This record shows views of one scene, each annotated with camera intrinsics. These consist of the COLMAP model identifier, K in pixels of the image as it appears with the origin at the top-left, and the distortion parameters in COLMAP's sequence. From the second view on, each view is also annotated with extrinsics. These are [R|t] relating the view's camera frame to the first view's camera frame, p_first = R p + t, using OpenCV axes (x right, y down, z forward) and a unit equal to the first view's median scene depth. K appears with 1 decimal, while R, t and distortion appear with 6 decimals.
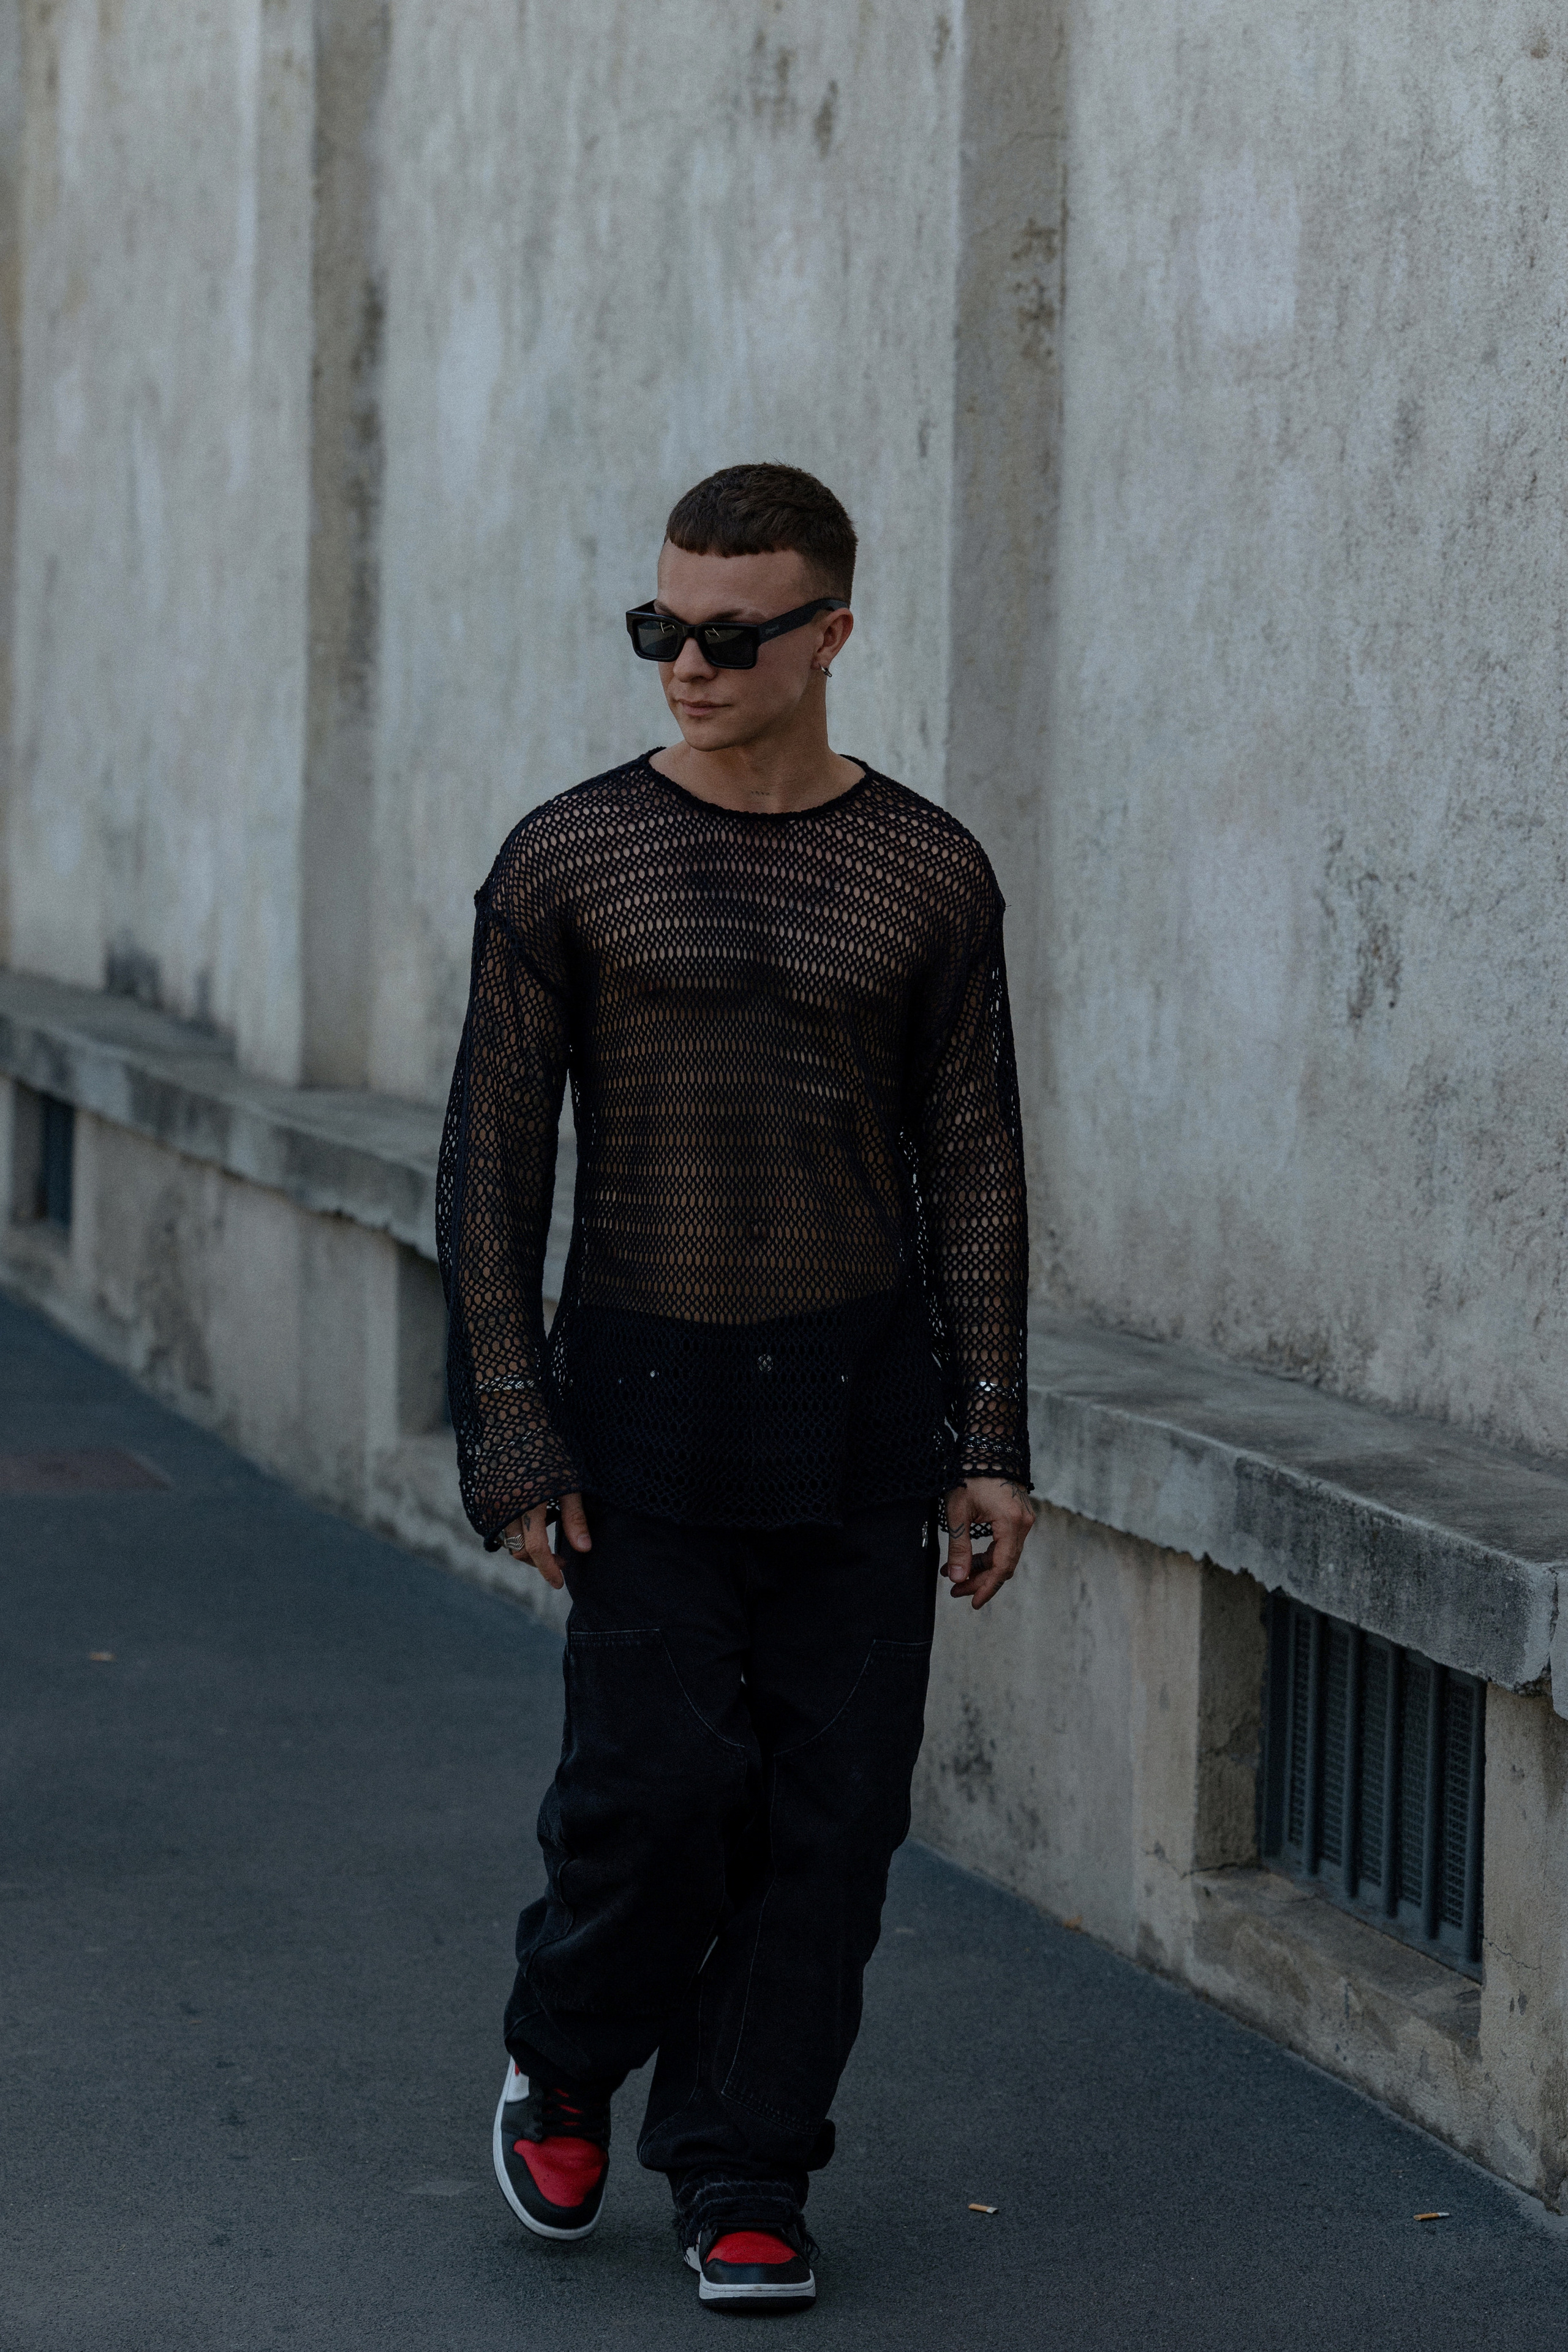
lens RADIAL K [[8080.8, 0, 787.0], [0, 8080.8, 1217.3], [0, 0, 1]] dist [-0.158957, 0.787147]
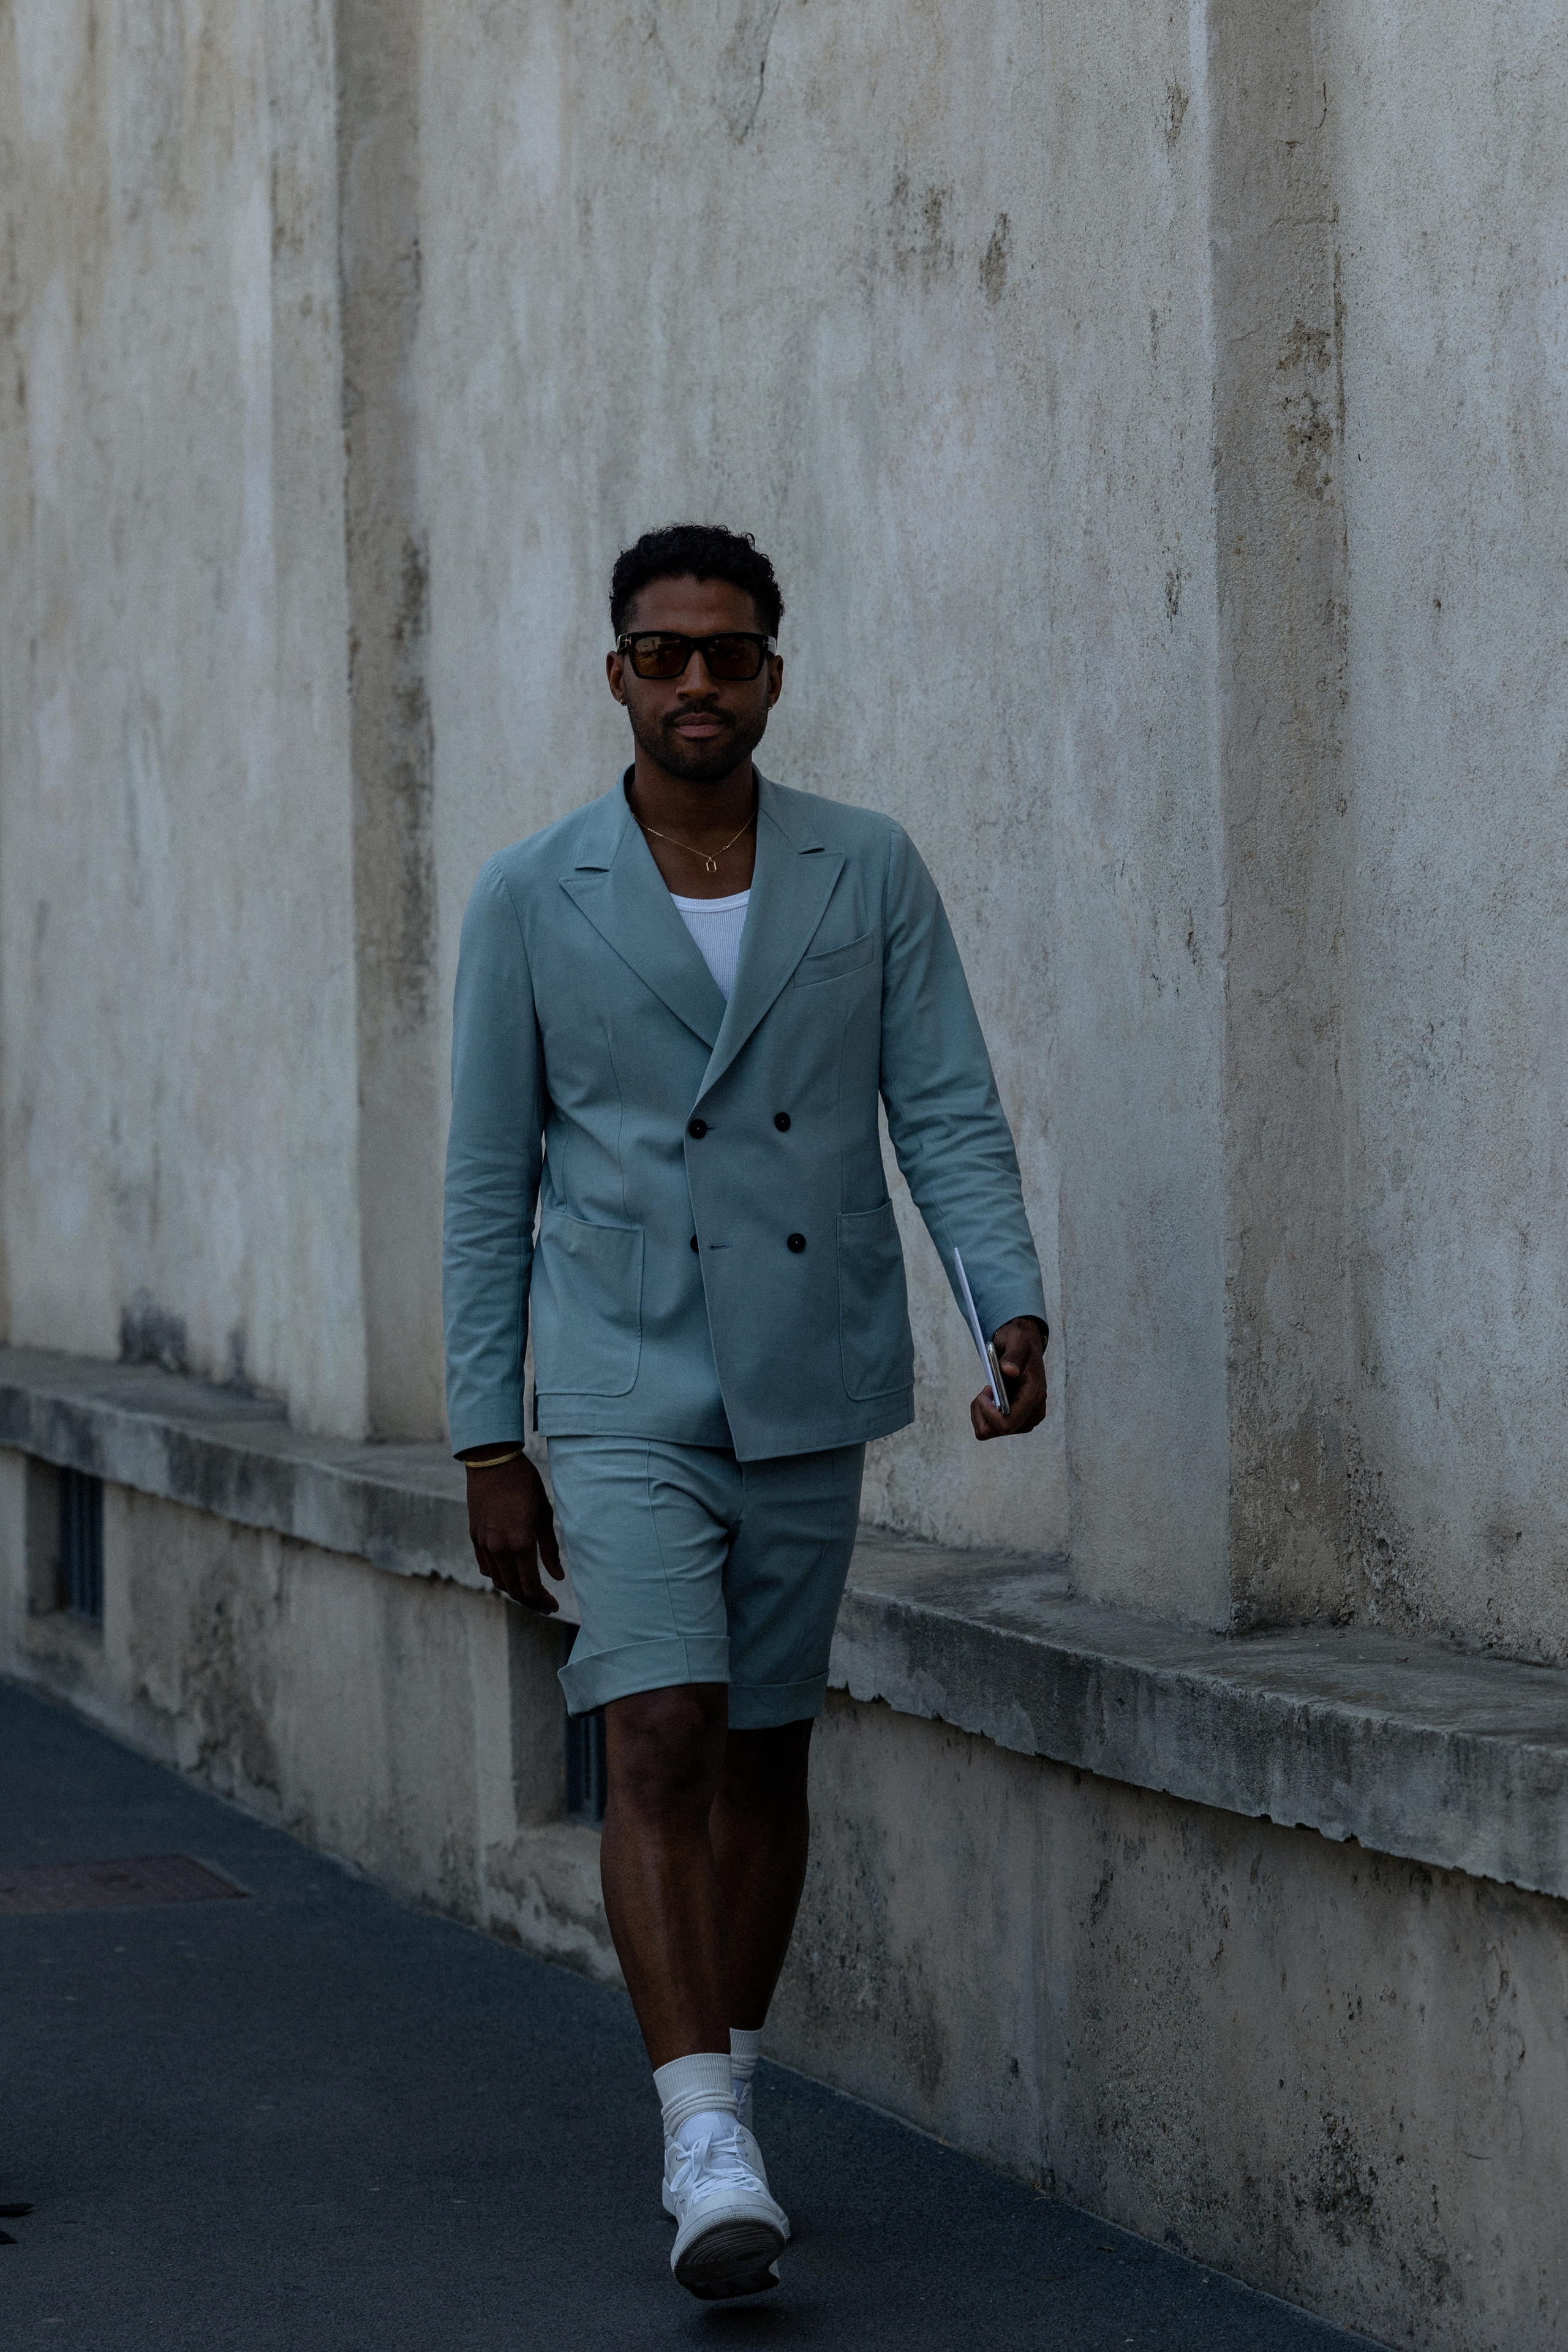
lens RADIAL K [[7626.7, 0, 784.0], [0, 7626.7, 1176.0], [0, 0, 1]] dist [-0.160676, -0.003023]
pose [[0.998974, -0.042266, 0.016266, -0.040956], [0.043113, 0.997509, -0.055832, 0.005628], [-0.013865, 0.056476, 0.998308, 0.235641]]
